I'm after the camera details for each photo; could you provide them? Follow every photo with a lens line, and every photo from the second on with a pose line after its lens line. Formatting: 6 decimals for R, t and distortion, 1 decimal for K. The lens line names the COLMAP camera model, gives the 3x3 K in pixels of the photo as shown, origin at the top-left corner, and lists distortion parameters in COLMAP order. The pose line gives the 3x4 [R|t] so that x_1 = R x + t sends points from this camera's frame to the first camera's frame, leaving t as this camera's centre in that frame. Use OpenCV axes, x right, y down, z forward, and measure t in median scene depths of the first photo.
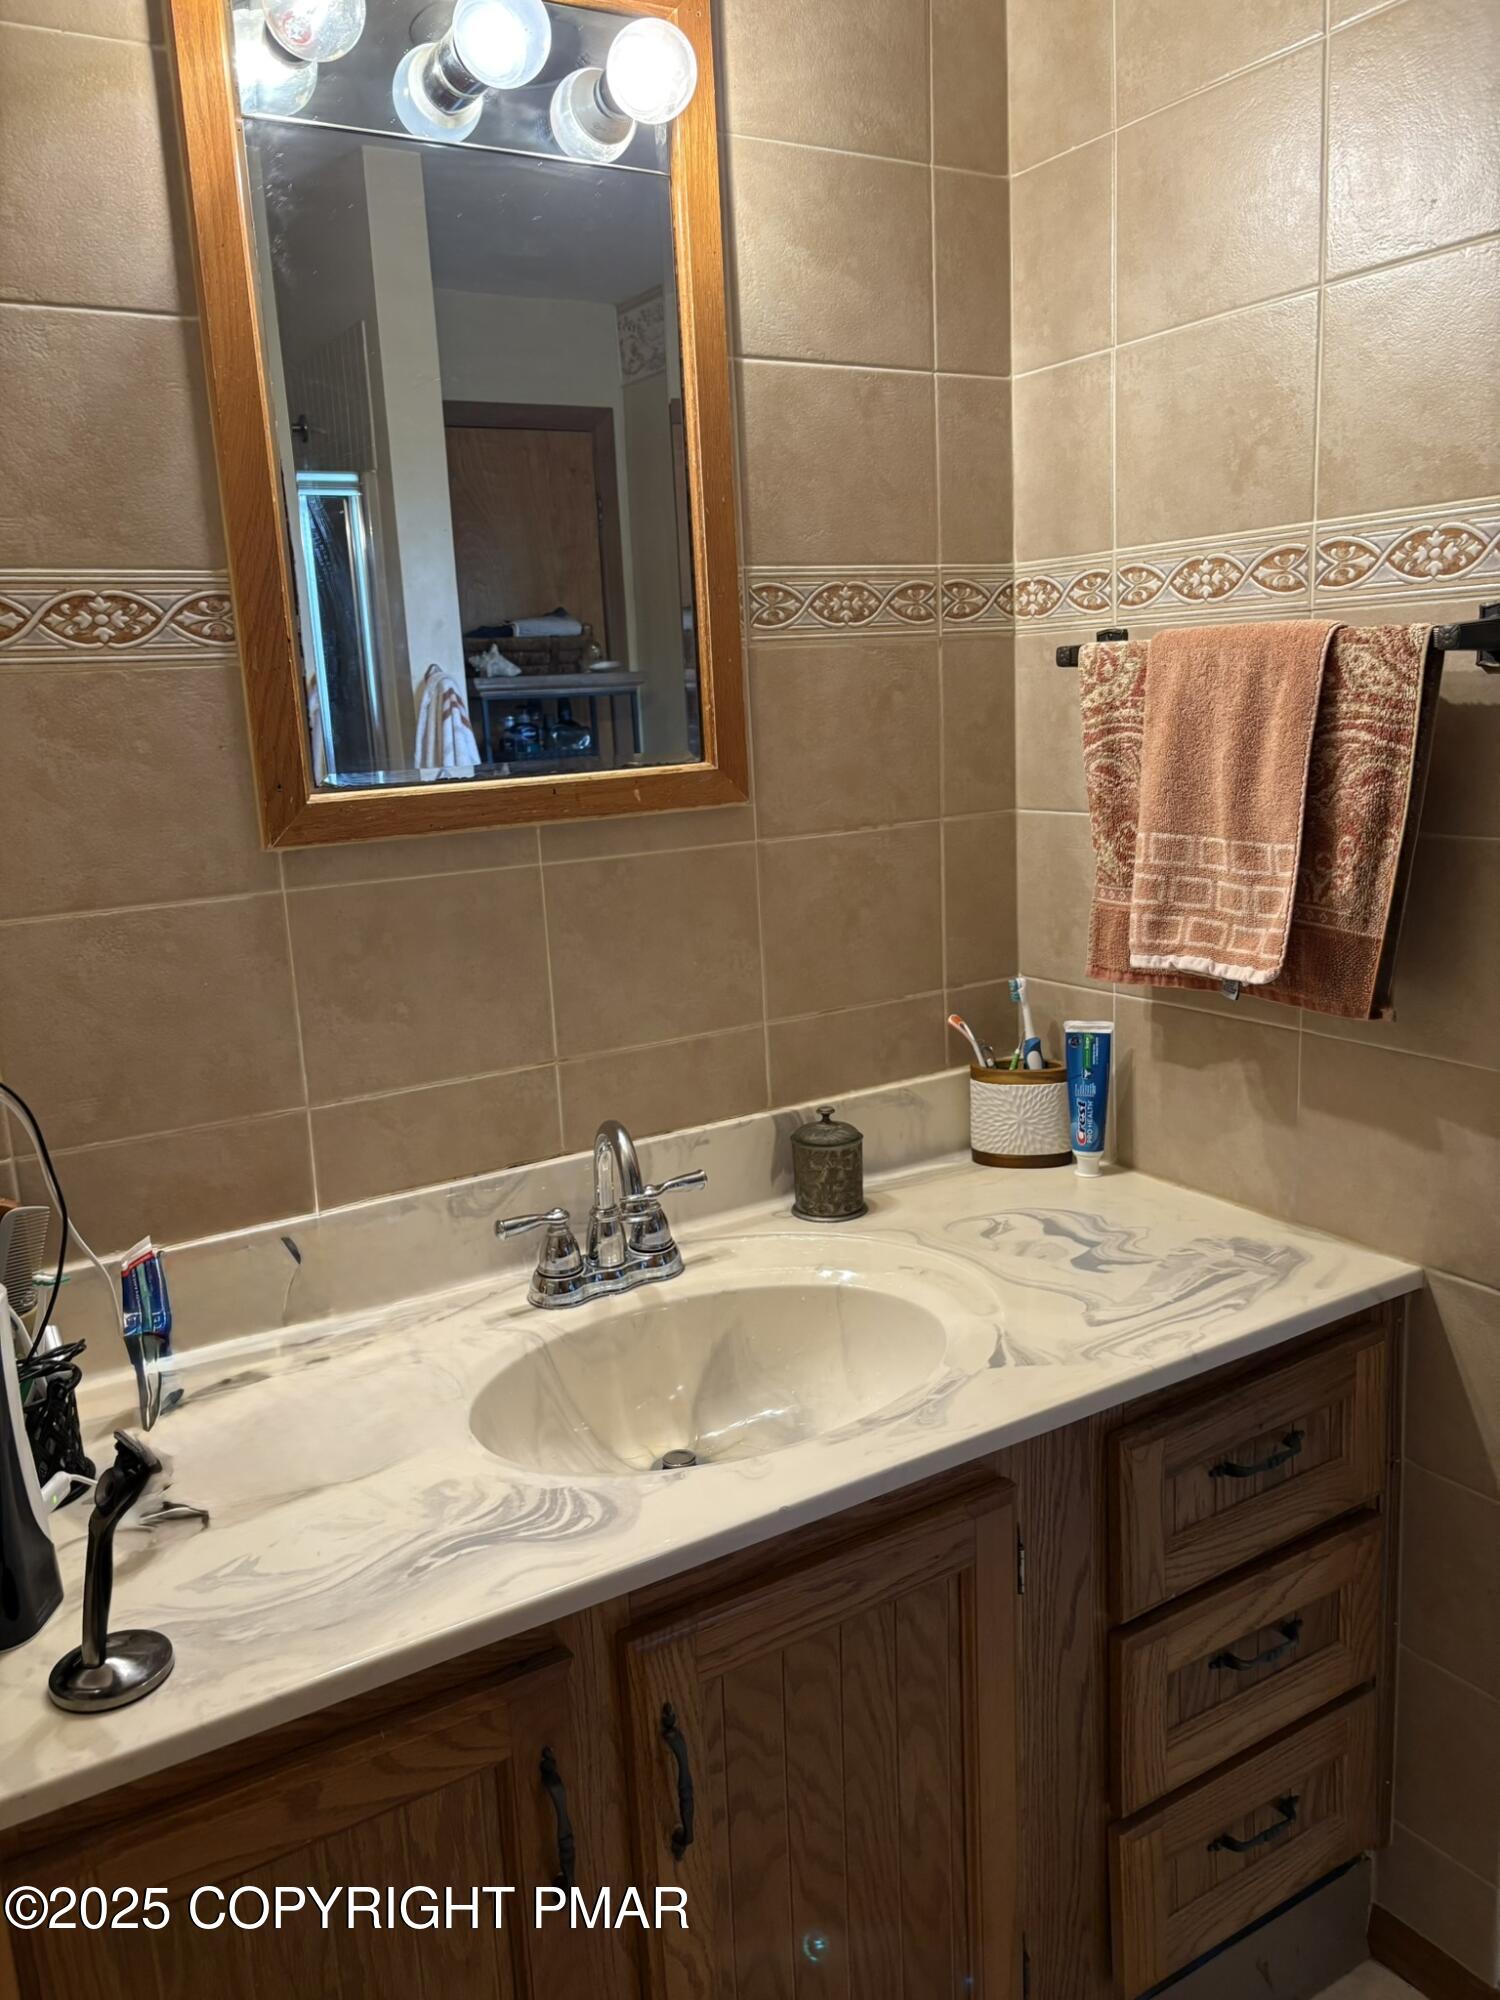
lens RADIAL K [[1514.7, 0, 745.1], [0, 1514.7, 1008.1], [0, 0, 1]] dist [0.030602, -0.027027]
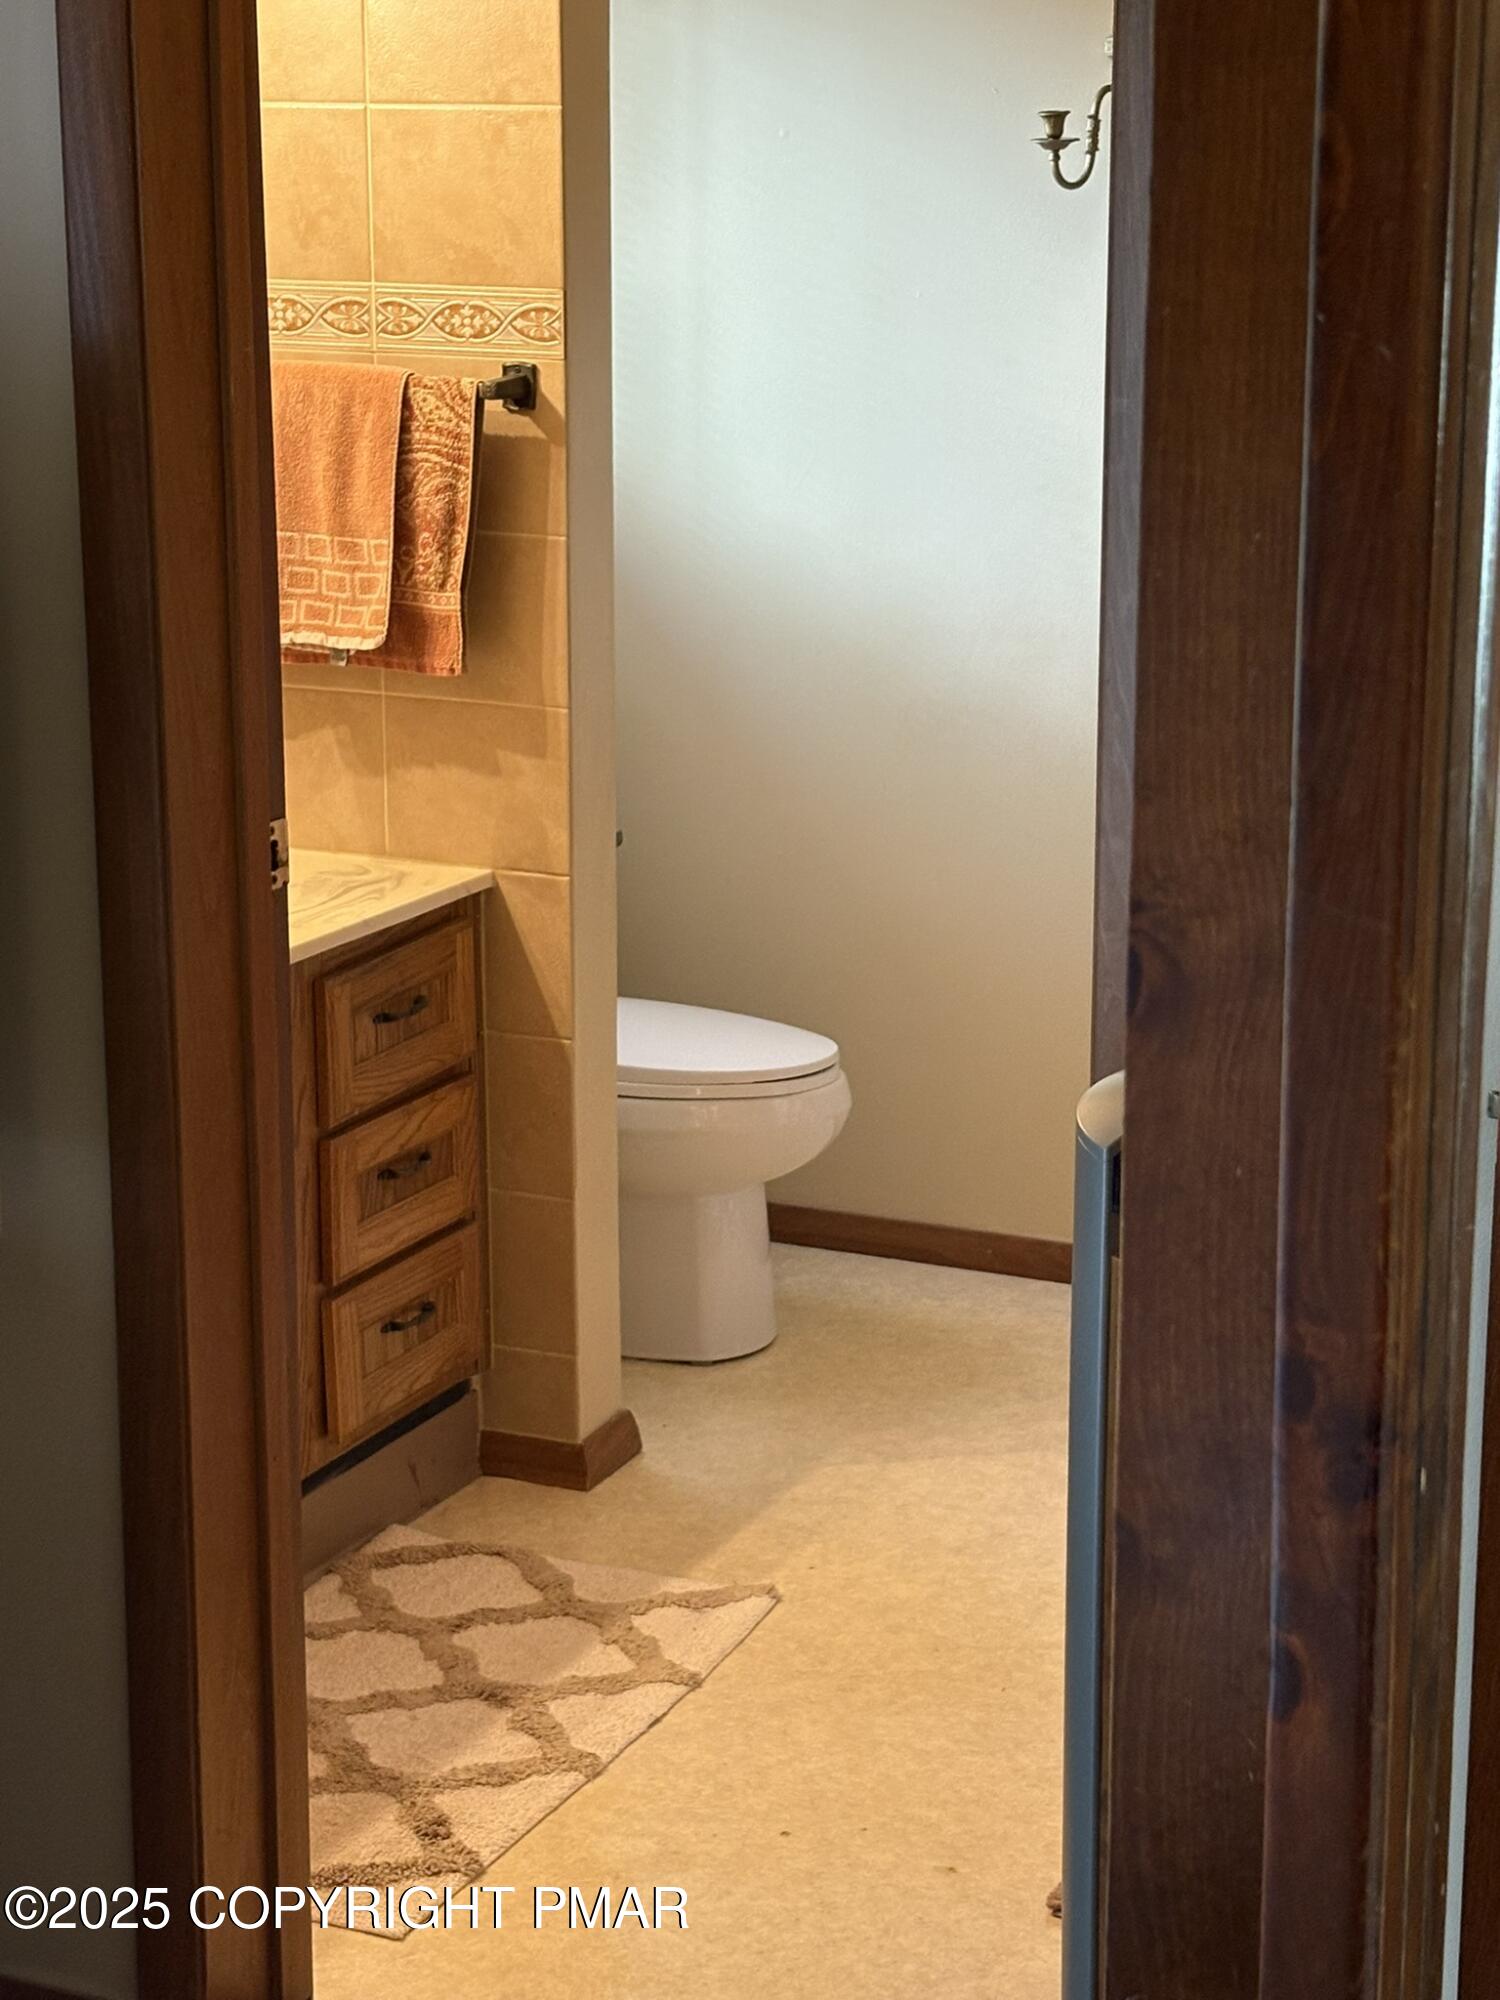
lens RADIAL K [[3786.0, 0, 751.9], [0, 3786.0, 1001.1], [0, 0, 1]] dist [0.329837, 0.000000]
pose [[0.825769, -0.079938, 0.558315, -1.222495], [0.076266, 0.996639, 0.029895, 0.209858], [-0.558828, 0.017894, 0.829090, -1.854826]]
